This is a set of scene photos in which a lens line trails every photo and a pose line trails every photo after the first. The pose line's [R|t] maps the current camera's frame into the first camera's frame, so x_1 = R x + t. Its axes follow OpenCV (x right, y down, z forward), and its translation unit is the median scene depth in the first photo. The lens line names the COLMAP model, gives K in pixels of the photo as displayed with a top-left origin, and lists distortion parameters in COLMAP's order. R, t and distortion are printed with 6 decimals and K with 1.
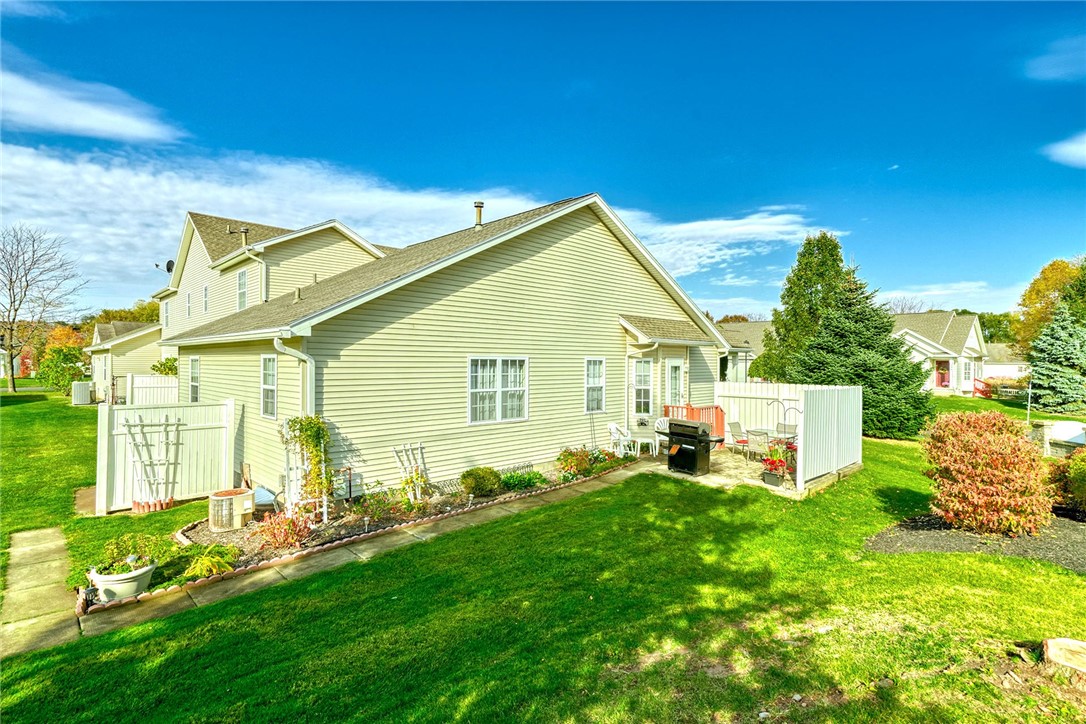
lens RADIAL K [[525.2, 0, 537.4], [0, 525.2, 364.3], [0, 0, 1]] dist [0.024525, 0.000561]
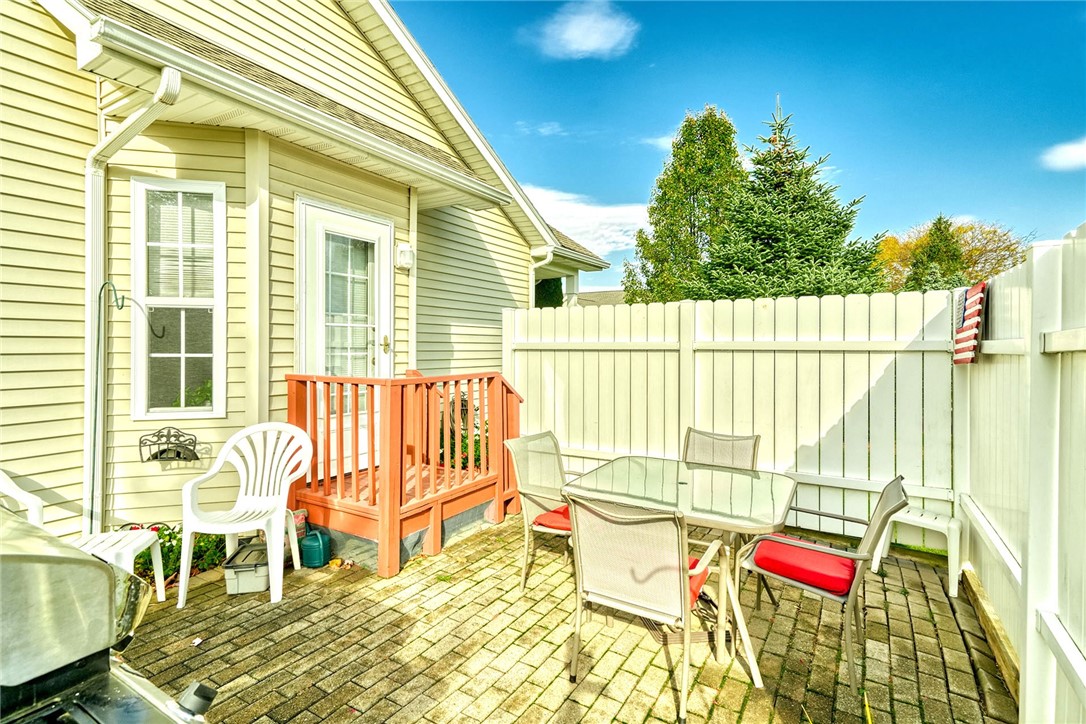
lens RADIAL K [[531.5, 0, 542.7], [0, 531.5, 348.3], [0, 0, 1]] dist [0.023864, 0.000153]
pose [[0.966419, -0.002367, 0.256959, 0.317089], [0.003680, 0.999983, -0.004629, 0.071107], [-0.256943, 0.005419, 0.966411, 0.762178]]
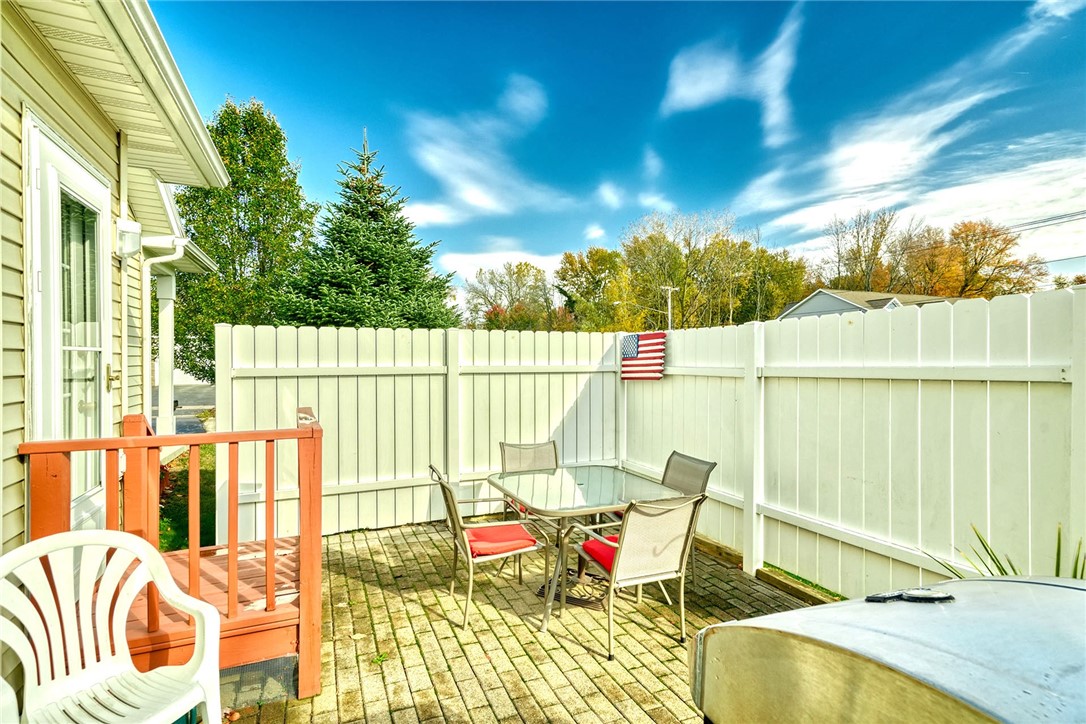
lens RADIAL K [[525.2, 0, 537.4], [0, 525.2, 364.3], [0, 0, 1]] dist [0.024525, 0.000561]
pose [[0.353824, -0.015451, 0.935184, 0.168471], [0.009800, 0.999870, 0.012811, 0.060121], [-0.935261, 0.004632, 0.353930, 0.882107]]
